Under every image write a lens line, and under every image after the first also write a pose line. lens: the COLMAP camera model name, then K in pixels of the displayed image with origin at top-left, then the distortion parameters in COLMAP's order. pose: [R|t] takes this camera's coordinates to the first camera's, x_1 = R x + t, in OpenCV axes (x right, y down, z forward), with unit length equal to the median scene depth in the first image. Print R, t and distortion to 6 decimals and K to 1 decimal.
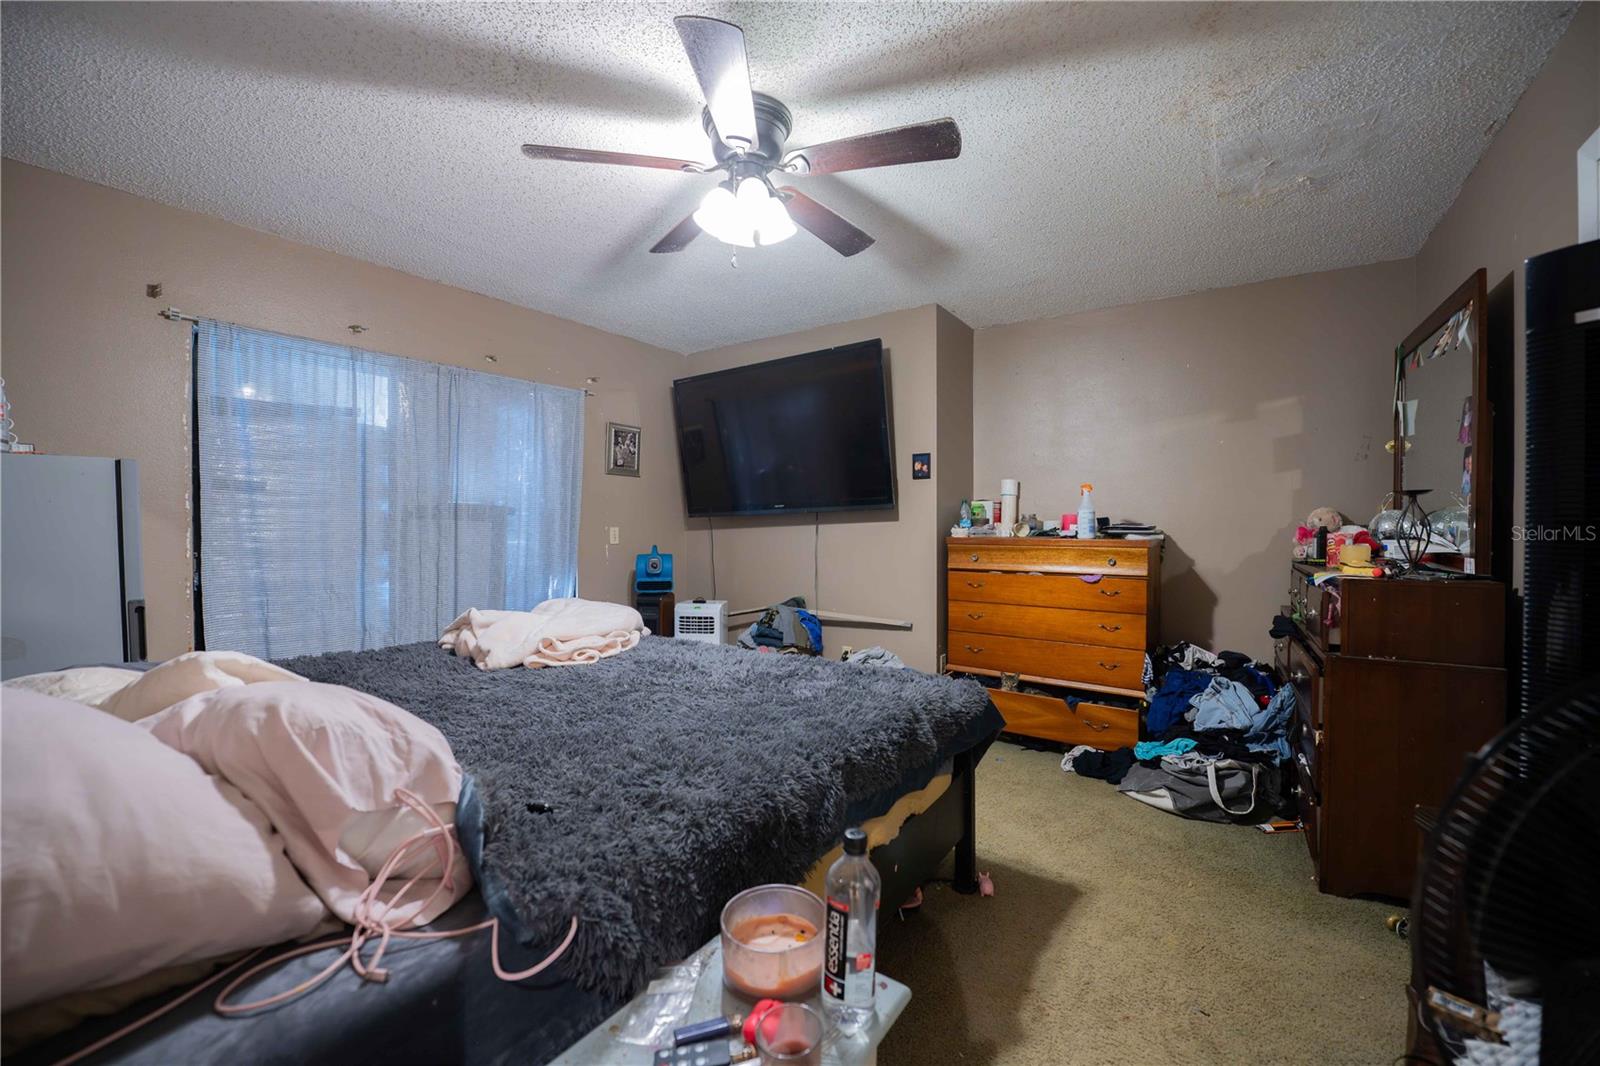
lens RADIAL K [[643.3, 0, 803.2], [0, 643.3, 531.9], [0, 0, 1]] dist [-0.013813, -0.000191]
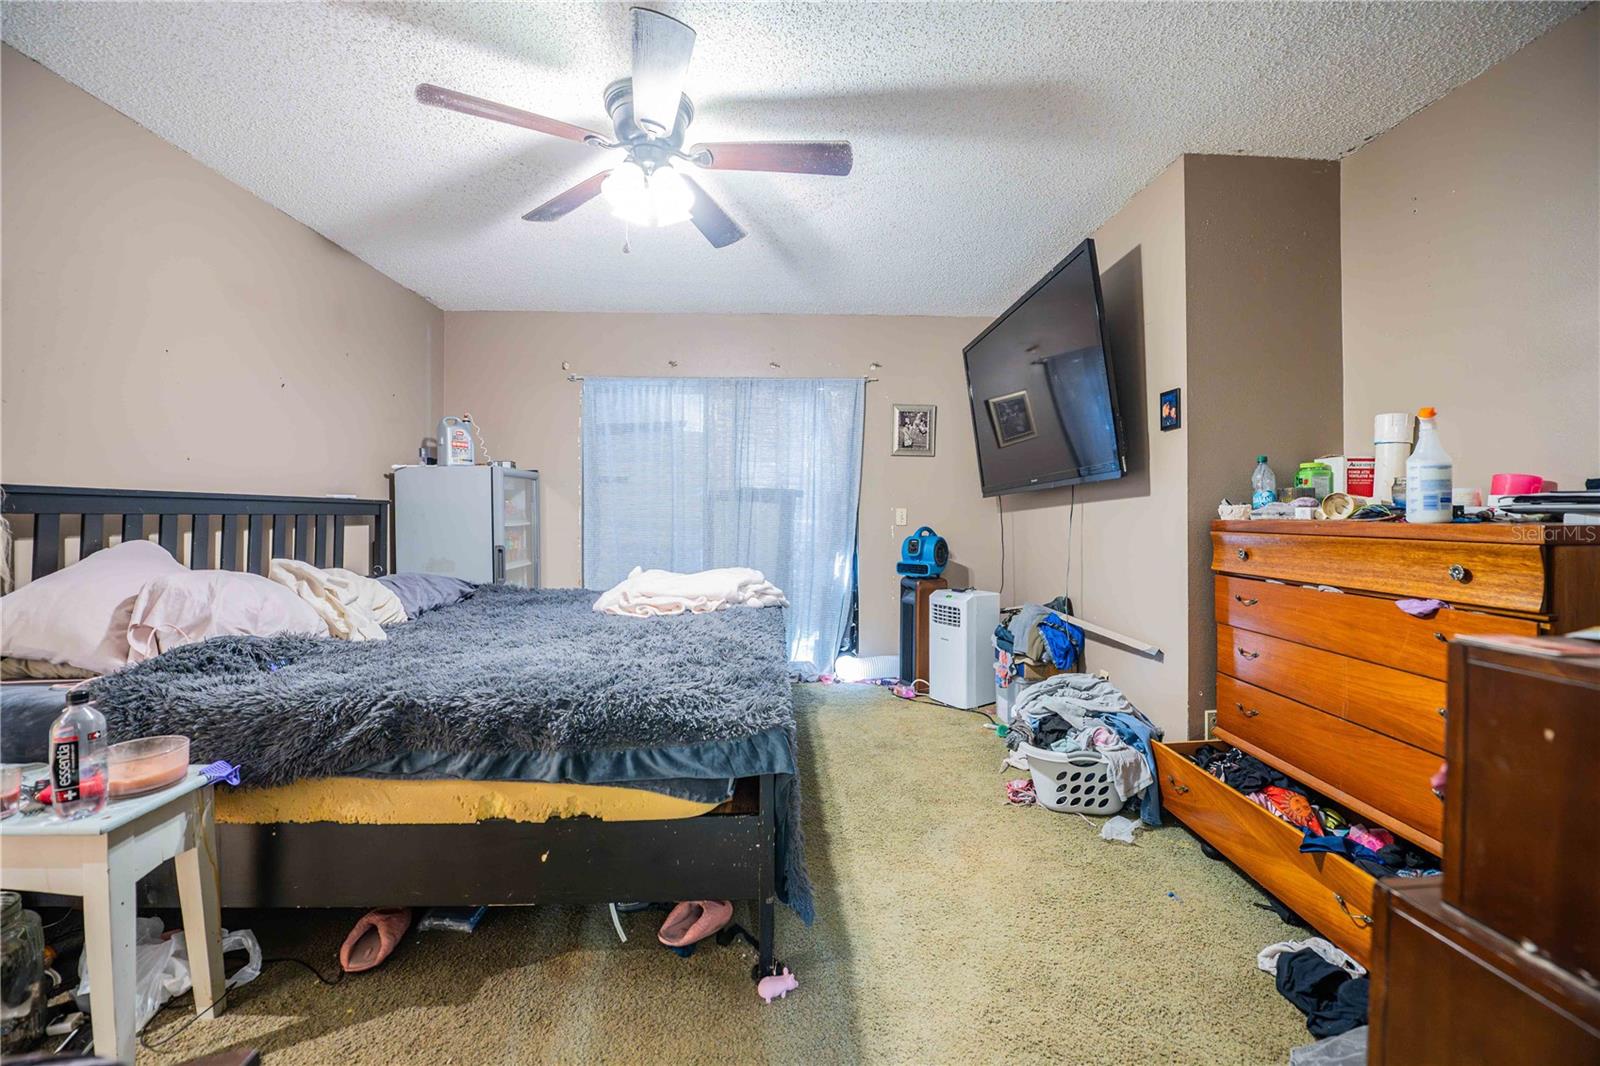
lens RADIAL K [[643.3, 0, 799.9], [0, 643.3, 517.3], [0, 0, 1]] dist [-0.013813, -0.000191]
pose [[0.599967, 0.006877, -0.799995, 0.475458], [-0.012649, 0.999920, -0.000890, 0.011260], [0.799925, 0.010653, 0.600006, 0.313962]]
